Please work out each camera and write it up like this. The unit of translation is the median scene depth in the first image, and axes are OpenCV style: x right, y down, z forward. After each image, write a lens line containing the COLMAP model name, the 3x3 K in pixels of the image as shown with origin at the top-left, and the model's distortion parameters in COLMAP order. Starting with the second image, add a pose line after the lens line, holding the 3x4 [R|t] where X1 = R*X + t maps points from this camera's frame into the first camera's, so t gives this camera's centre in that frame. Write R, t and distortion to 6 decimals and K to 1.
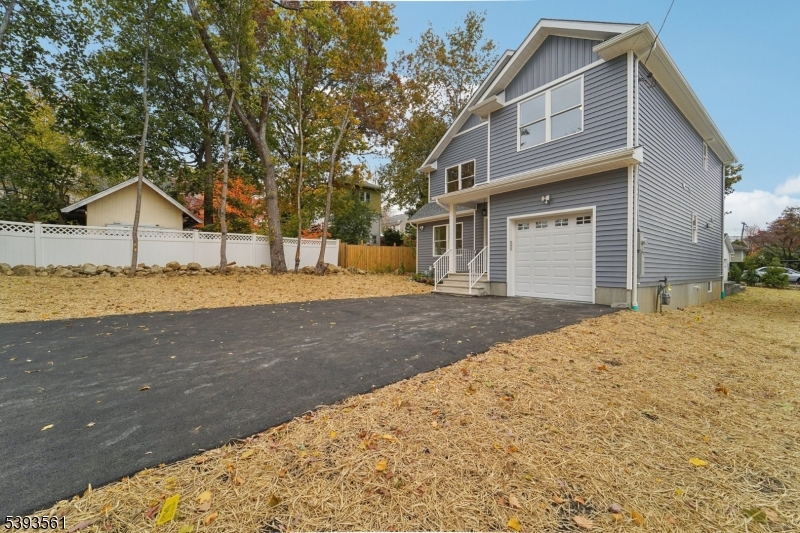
lens RADIAL K [[317.7, 0, 400.0], [0, 317.7, 266.5], [0, 0, 1]] dist [-0.000693, -0.000169]
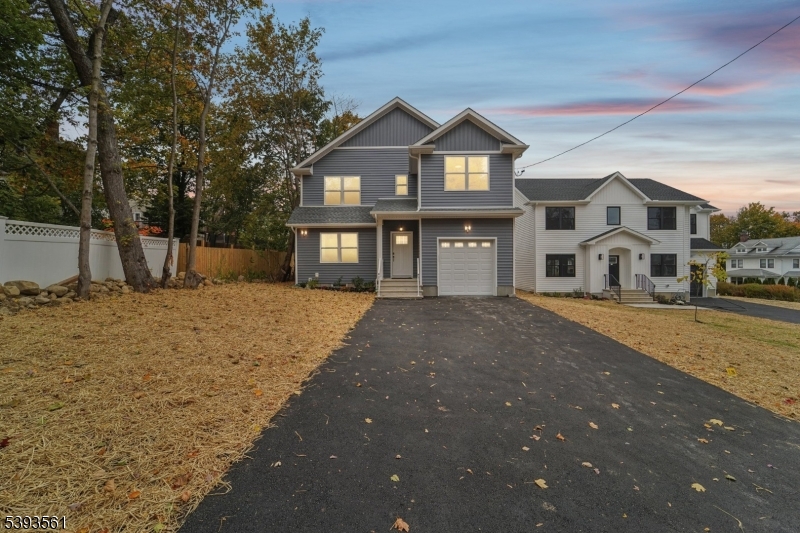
lens RADIAL K [[328.5, 0, 400.6], [0, 328.5, 264.3], [0, 0, 1]] dist [-0.002867, -0.000635]
pose [[0.626431, -0.007854, 0.779437, -0.914503], [0.009599, 0.999951, 0.002361, -0.050364], [-0.779418, 0.006002, 0.626476, 0.274521]]
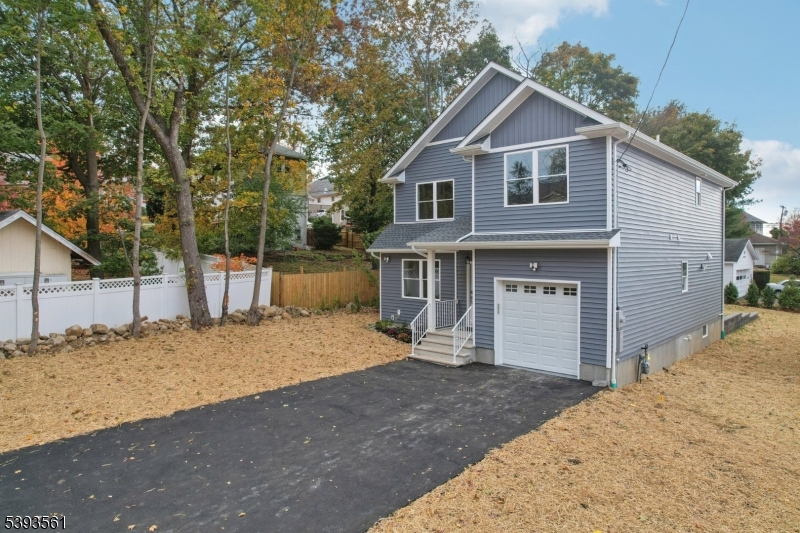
lens RADIAL K [[513.7, 0, 398.5], [0, 513.7, 252.9], [0, 0, 1]] dist [-0.079705, 0.075330]
pose [[0.988602, -0.010435, 0.150190, -0.160690], [0.009092, 0.999912, 0.009629, -0.262511], [-0.150277, -0.008153, 0.988610, -0.426339]]
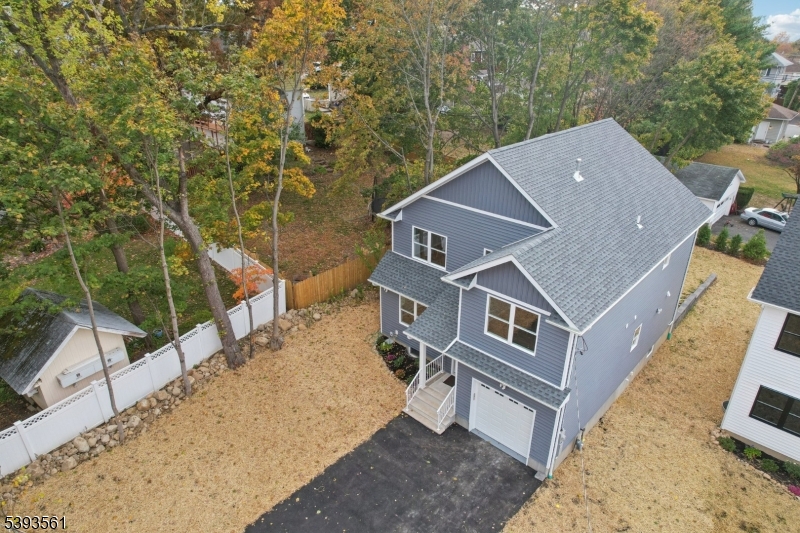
lens RADIAL K [[513.7, 0, 398.5], [0, 513.7, 252.9], [0, 0, 1]] dist [-0.079705, 0.075330]
pose [[0.988368, -0.069335, 0.135355, -0.147782], [0.006882, 0.909504, 0.415638, -1.423072], [-0.151924, -0.409872, 0.899402, -0.442180]]
